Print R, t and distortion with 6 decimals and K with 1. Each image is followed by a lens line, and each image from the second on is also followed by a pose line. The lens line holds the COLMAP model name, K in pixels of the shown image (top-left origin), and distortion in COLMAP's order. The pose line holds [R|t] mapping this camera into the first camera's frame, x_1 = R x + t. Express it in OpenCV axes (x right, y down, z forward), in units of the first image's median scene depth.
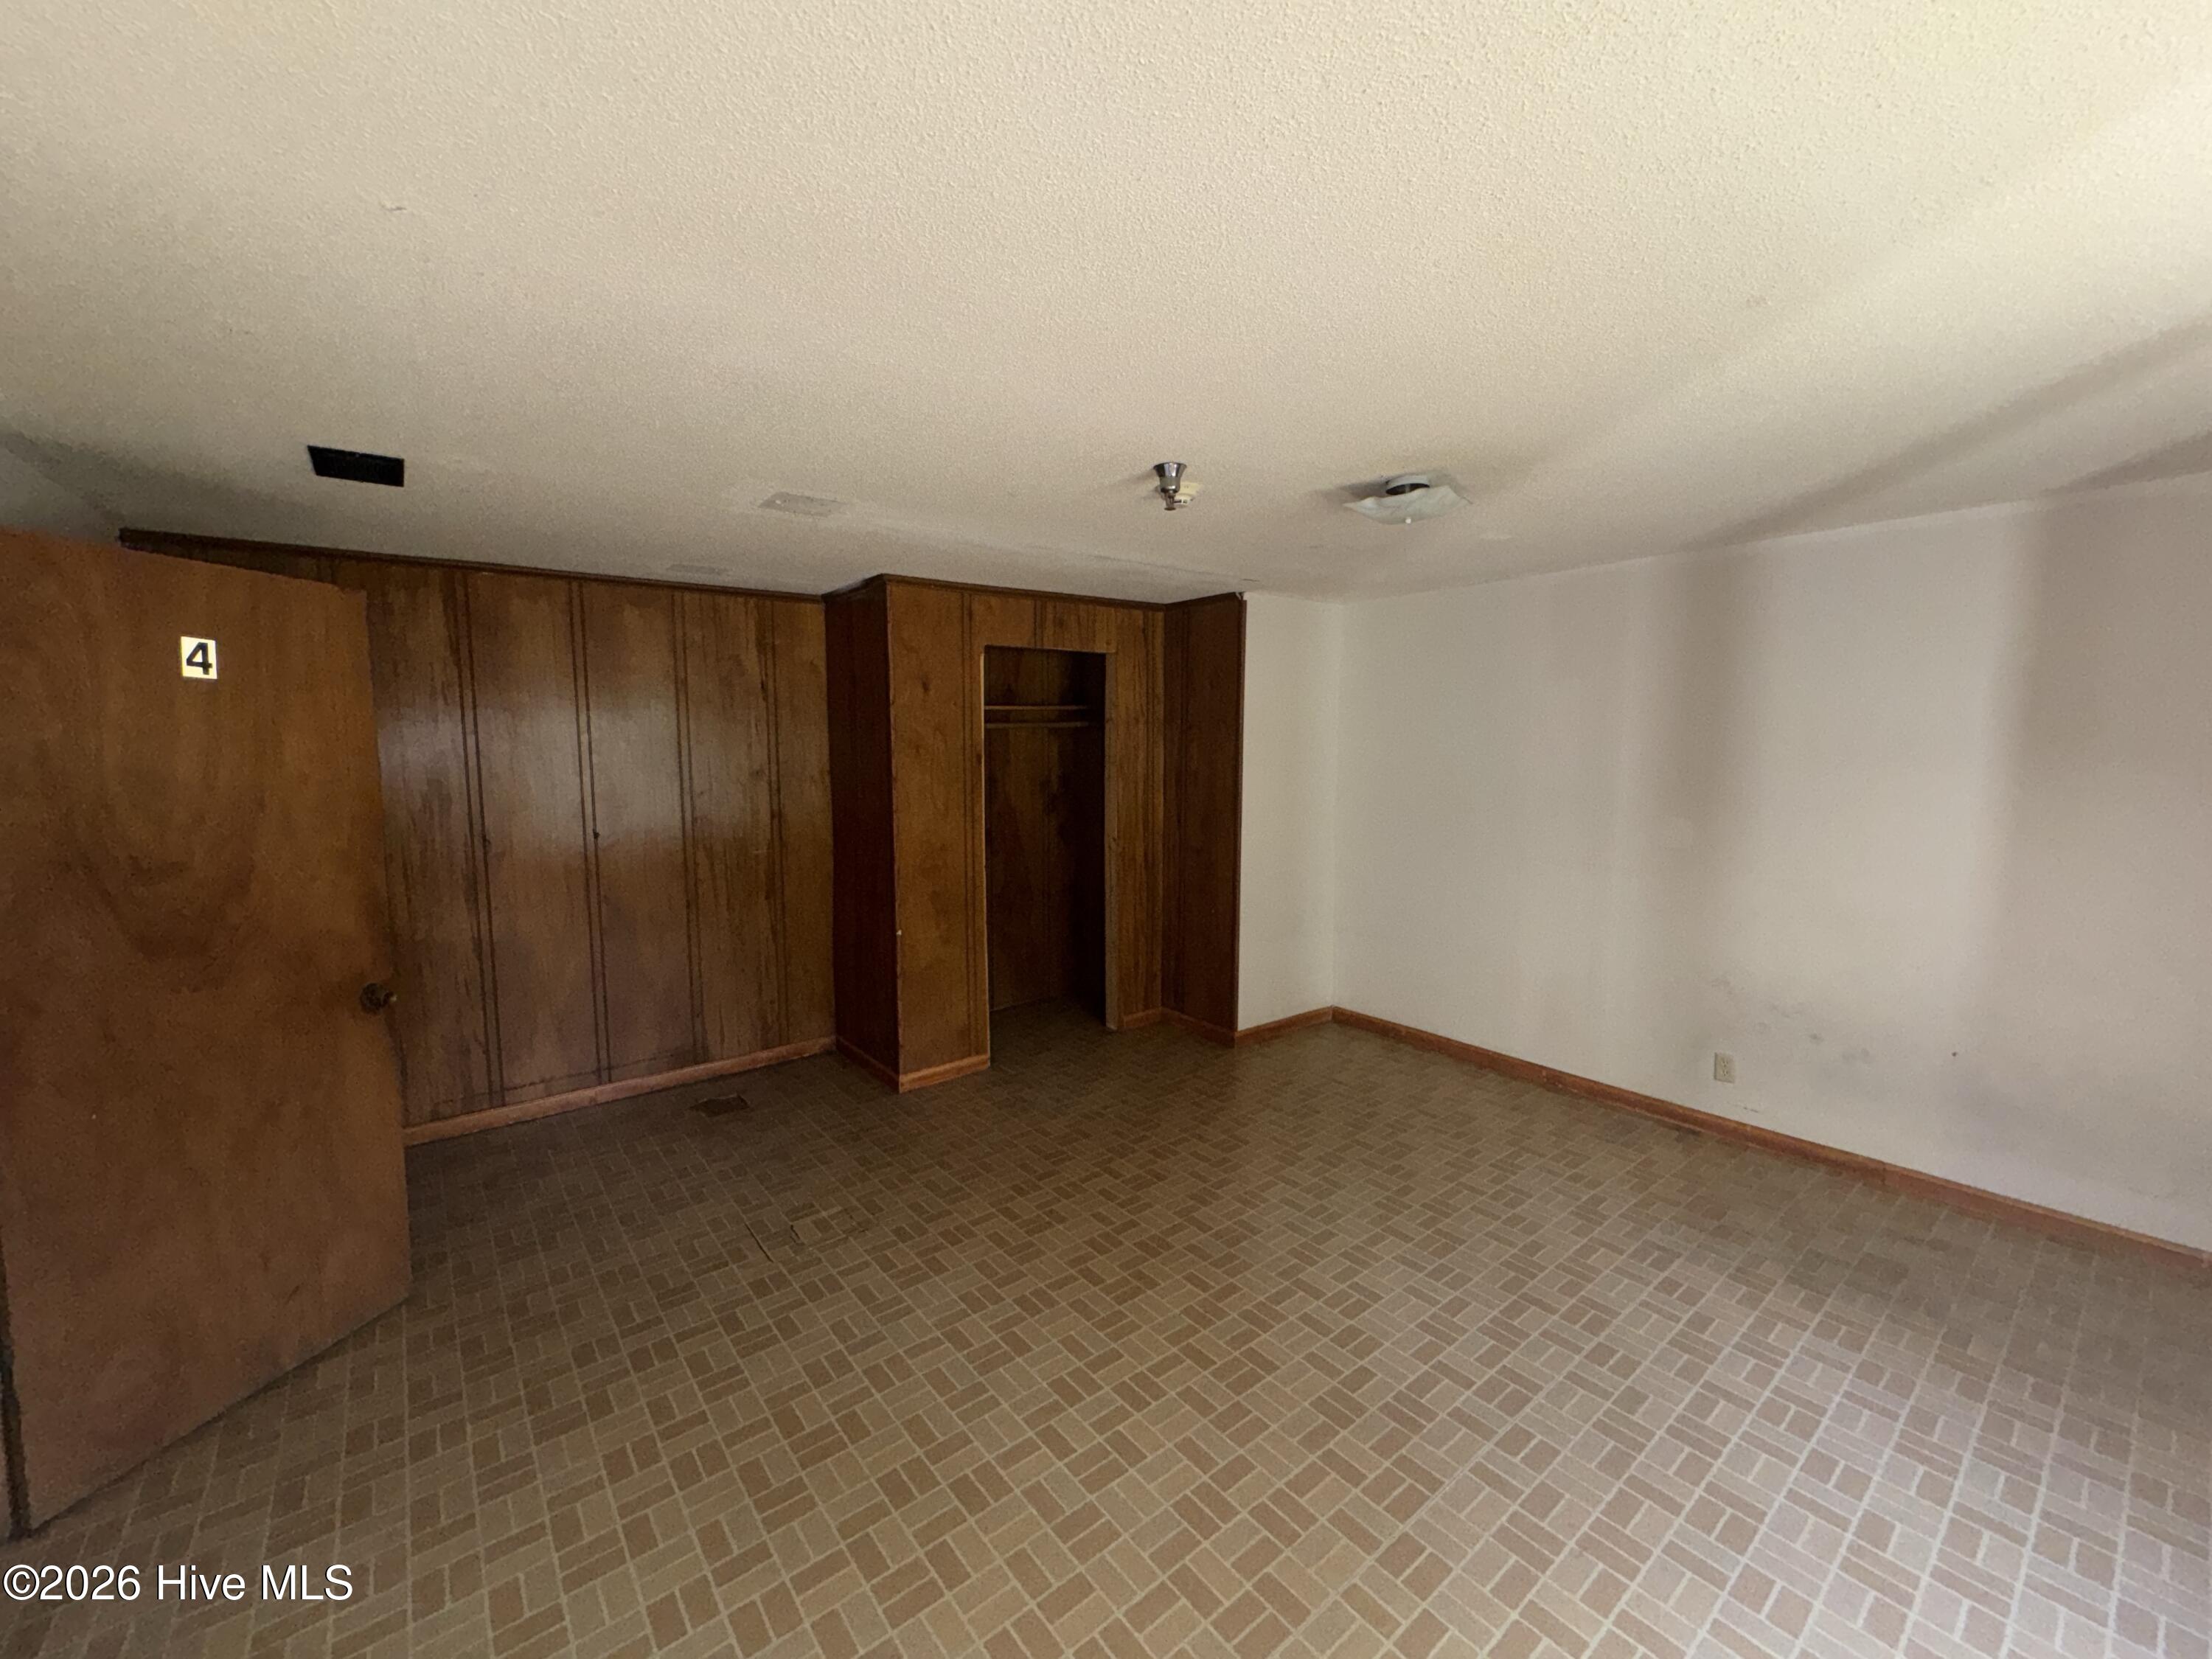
lens RADIAL K [[884.1, 0, 1103.1], [0, 884.1, 831.5], [0, 0, 1]] dist [-0.000350, -0.000039]
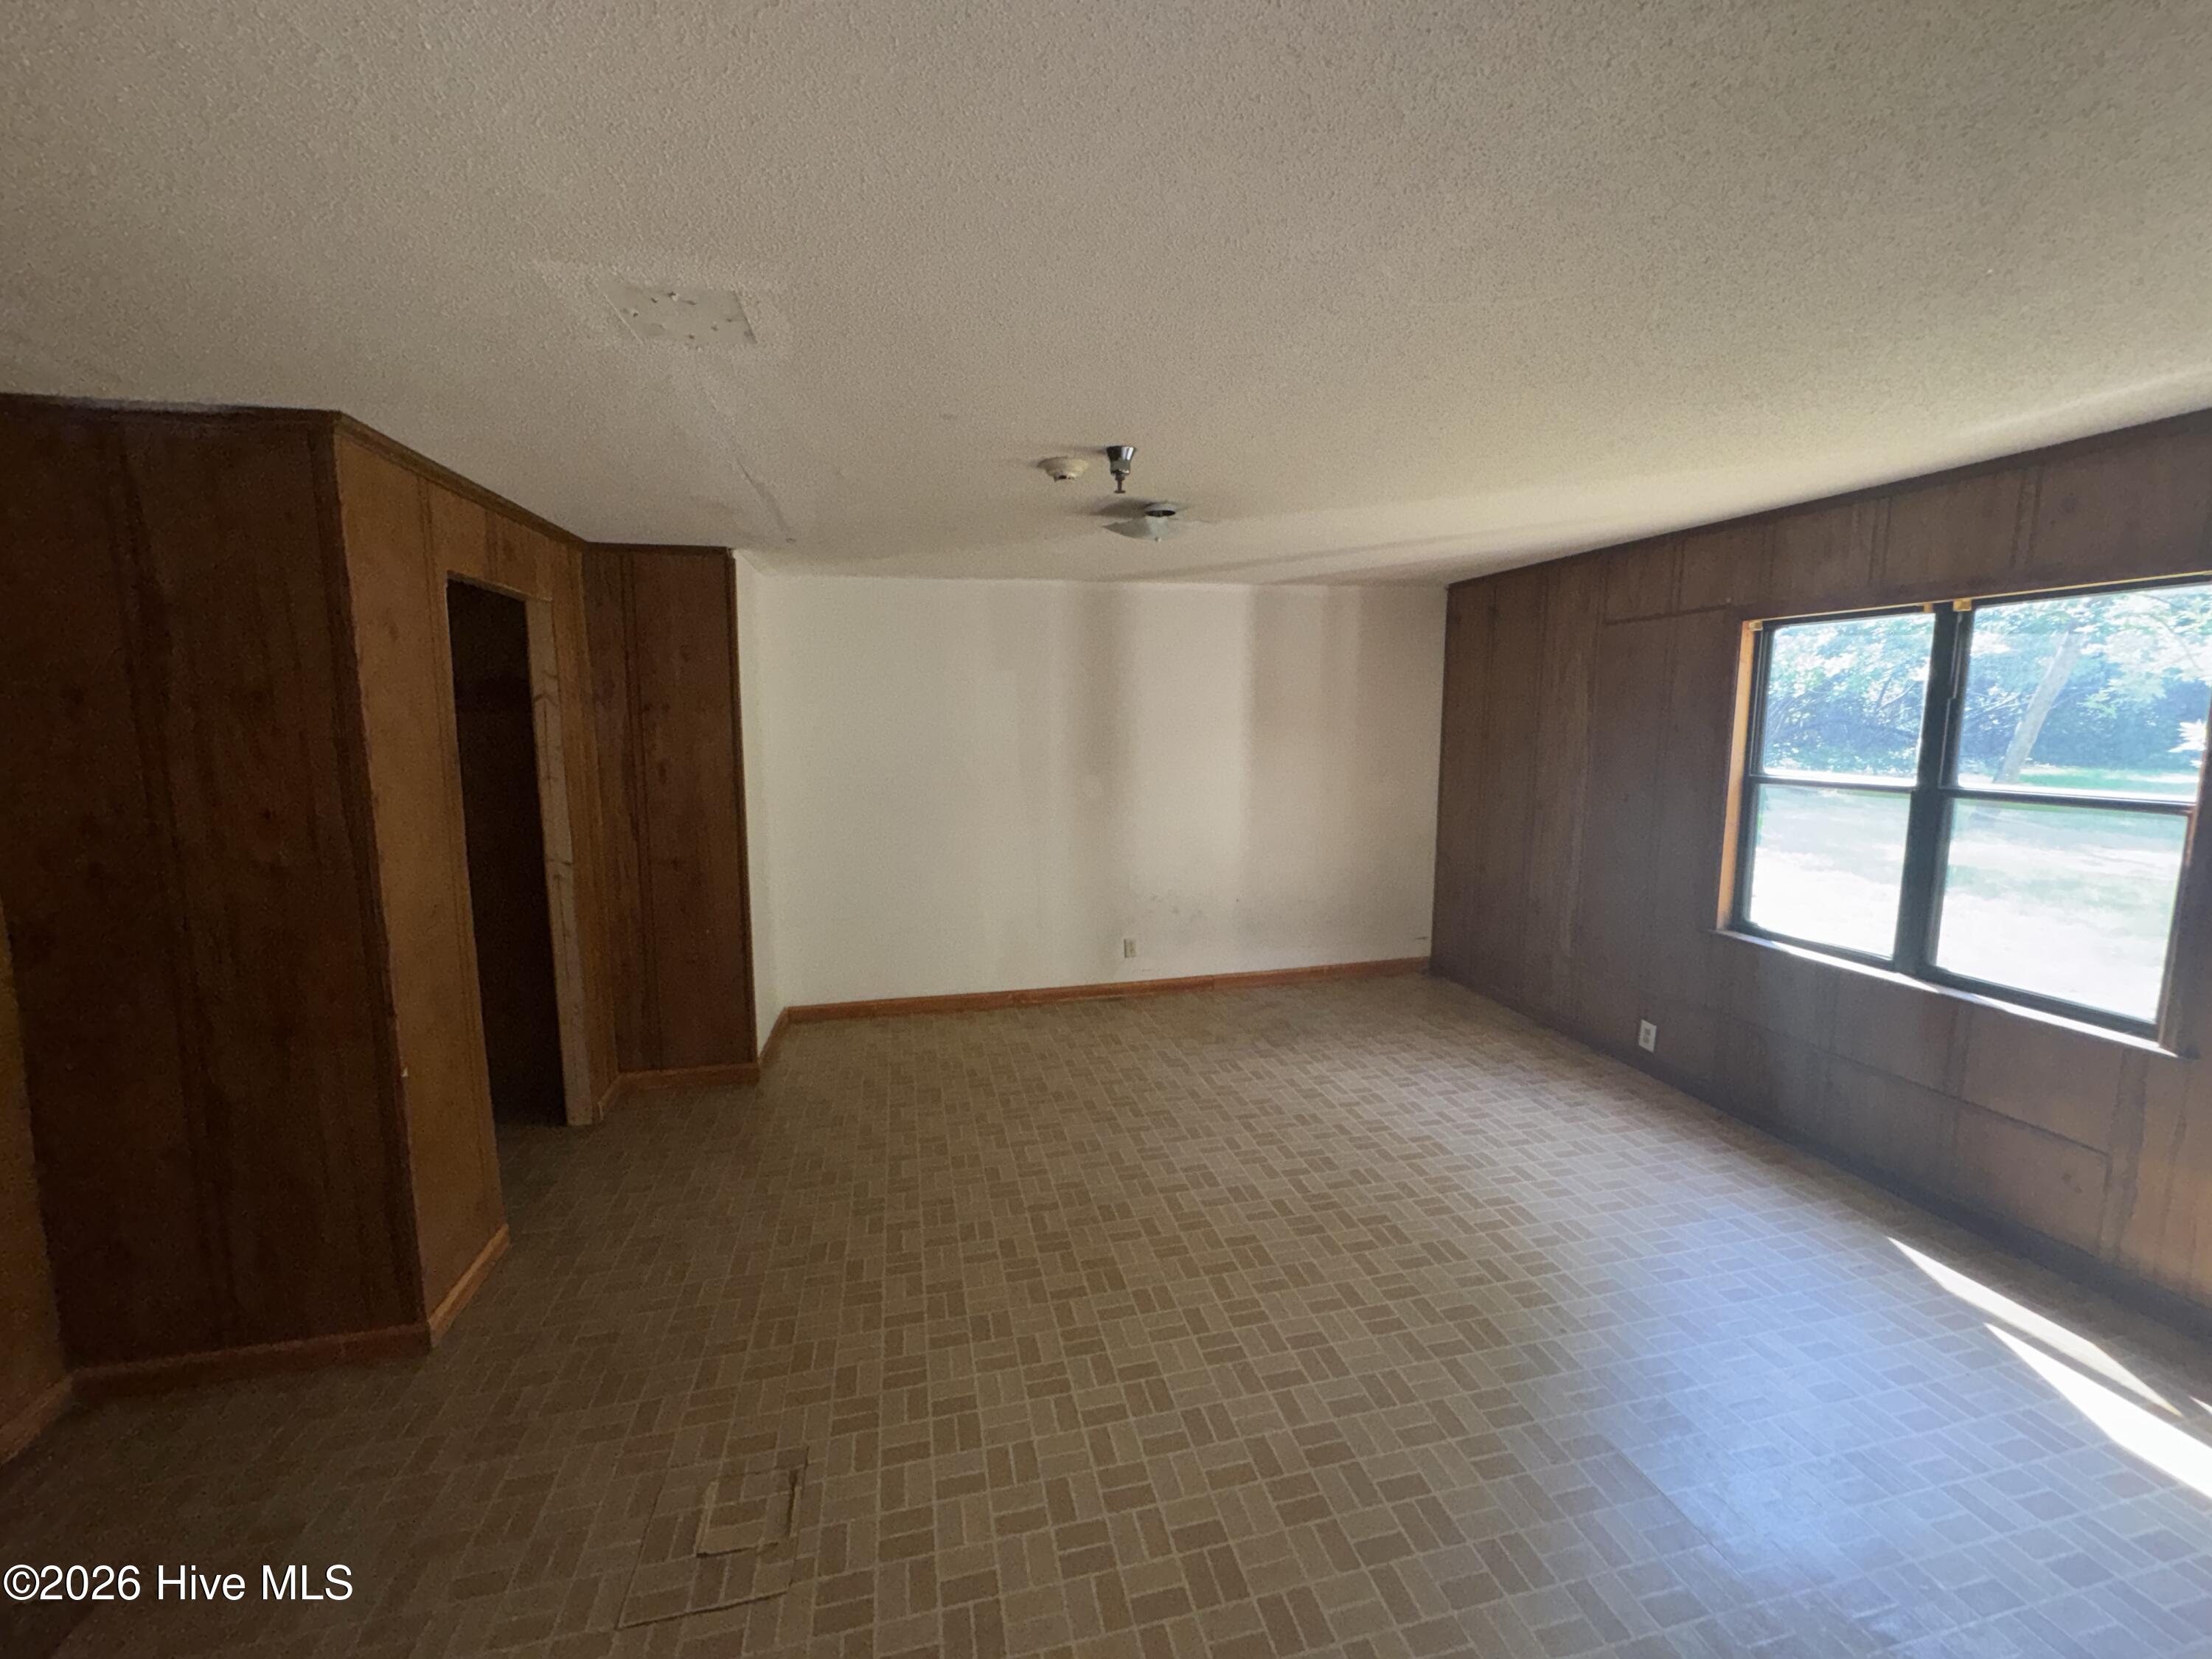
lens RADIAL K [[884.1, 0, 1103.1], [0, 884.1, 831.5], [0, 0, 1]] dist [-0.000350, -0.000039]
pose [[0.431639, -0.117142, 0.894408, -0.809390], [0.101212, 0.991560, 0.081022, -0.058631], [-0.896351, 0.055553, 0.439852, 0.544928]]
